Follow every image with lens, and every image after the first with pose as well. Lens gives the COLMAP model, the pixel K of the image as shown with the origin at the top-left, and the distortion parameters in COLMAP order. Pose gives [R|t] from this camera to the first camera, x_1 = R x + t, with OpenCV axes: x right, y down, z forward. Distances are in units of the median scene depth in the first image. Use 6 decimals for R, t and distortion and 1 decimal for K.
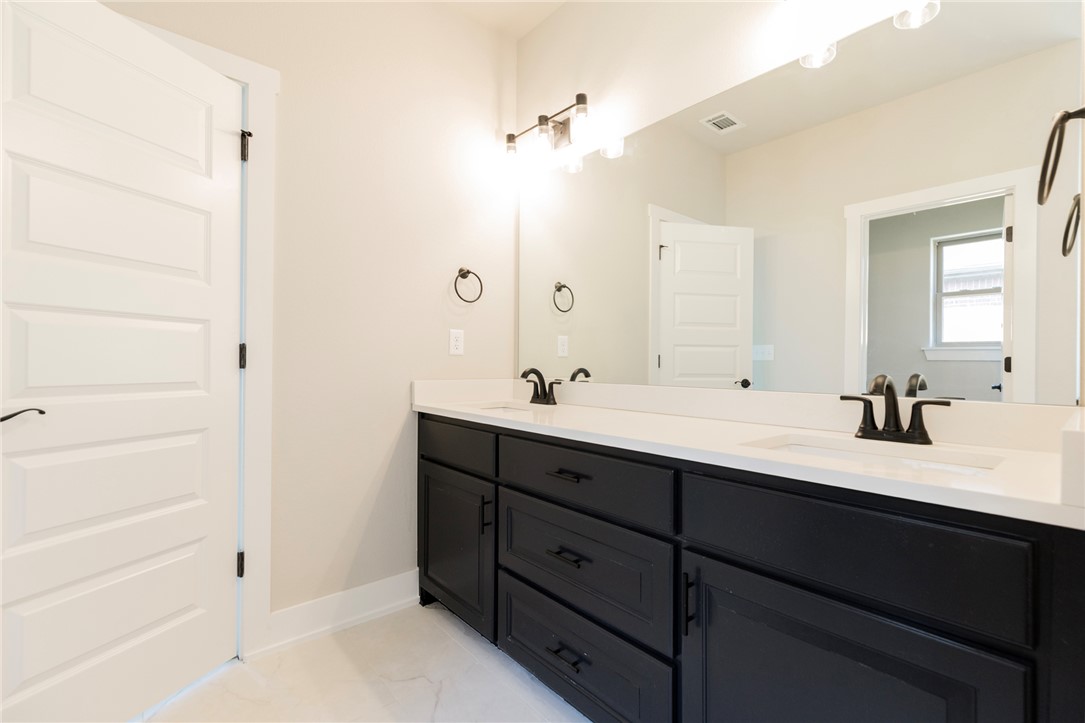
lens RADIAL K [[512.3, 0, 549.2], [0, 512.3, 356.6], [0, 0, 1]] dist [-0.003948, 0.000183]
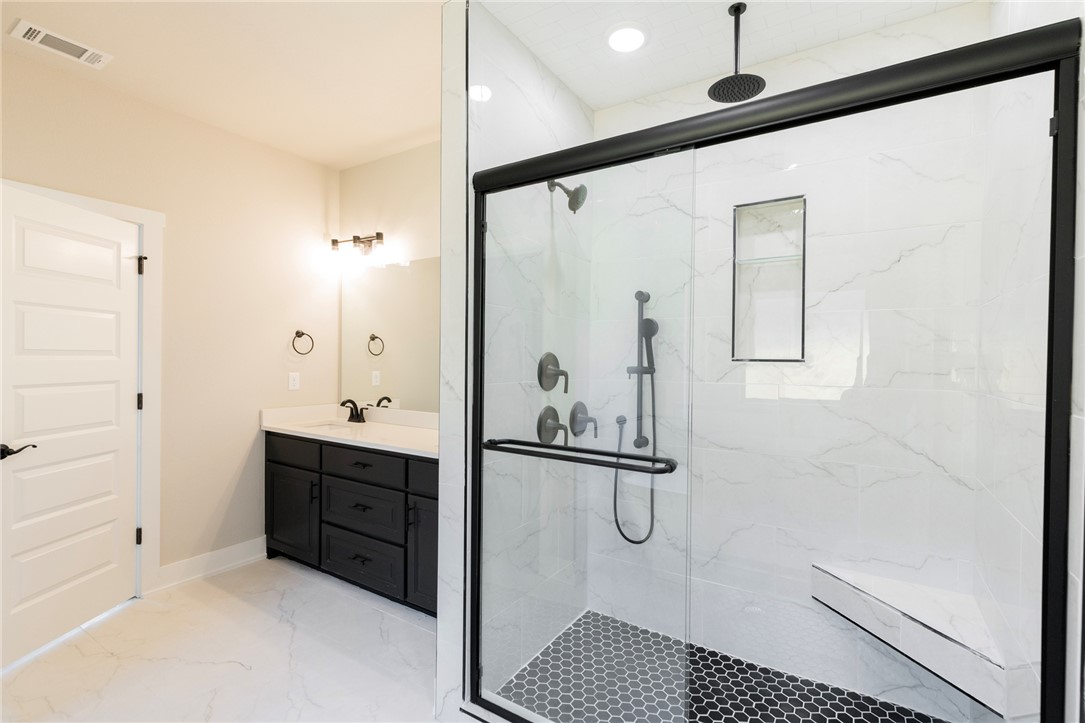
lens RADIAL K [[485.4, 0, 546.8], [0, 485.4, 366.1], [0, 0, 1]] dist [0.001221, 0.000348]
pose [[0.954094, 0.002751, 0.299495, 0.119167], [-0.008453, 0.999807, 0.017744, -0.131278], [-0.299388, -0.019461, 0.953933, -0.694338]]
